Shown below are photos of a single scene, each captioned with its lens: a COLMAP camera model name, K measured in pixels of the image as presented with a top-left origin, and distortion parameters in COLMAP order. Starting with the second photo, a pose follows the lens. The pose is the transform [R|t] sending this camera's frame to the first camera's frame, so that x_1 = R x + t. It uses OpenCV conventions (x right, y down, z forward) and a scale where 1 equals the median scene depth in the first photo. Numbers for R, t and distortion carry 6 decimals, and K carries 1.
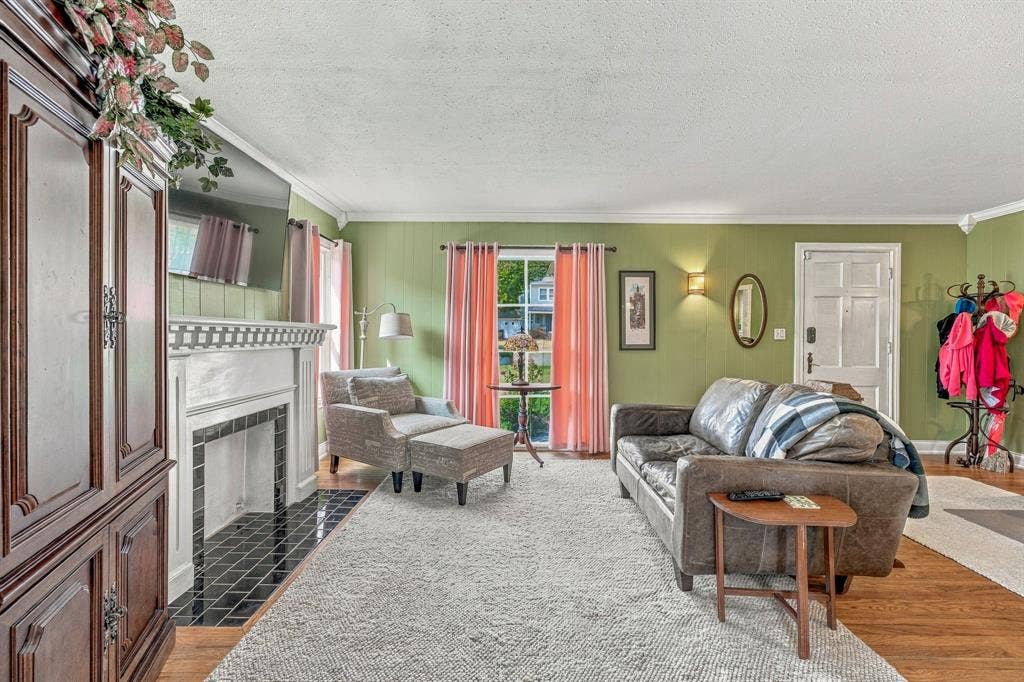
lens RADIAL K [[425.7, 0, 512.0], [0, 425.7, 341.0], [0, 0, 1]] dist [-0.000457, 0.000064]
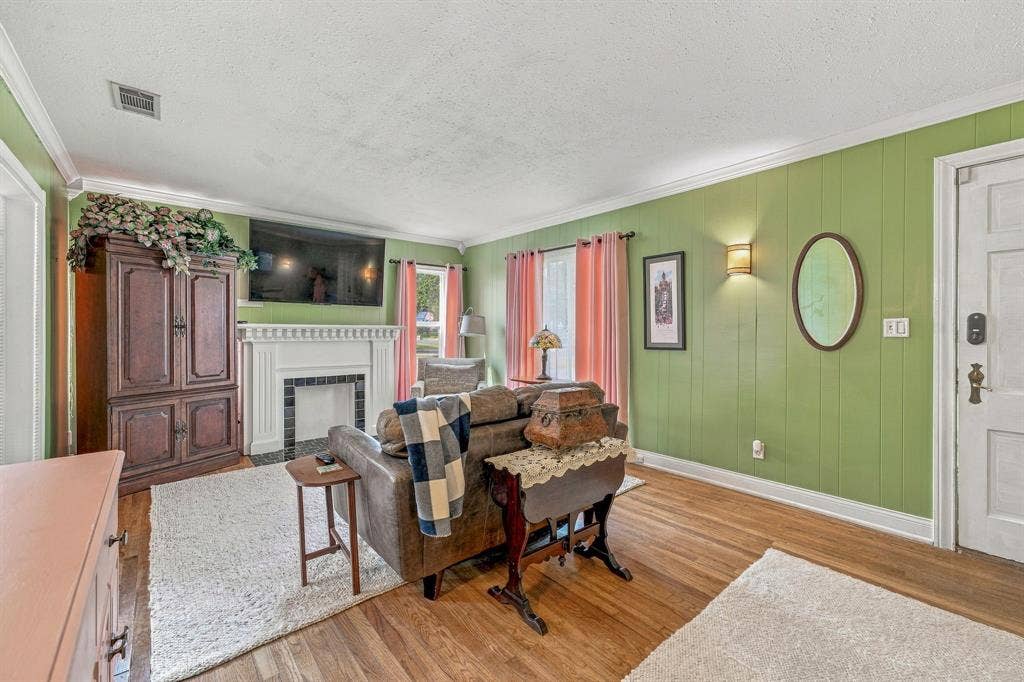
lens RADIAL K [[425.7, 0, 512.0], [0, 425.7, 341.0], [0, 0, 1]] dist [-0.000457, 0.000064]
pose [[0.646580, 0.009153, -0.762791, 0.735453], [-0.010379, 0.999941, 0.003201, 0.004782], [0.762775, 0.005847, 0.646637, 0.241761]]
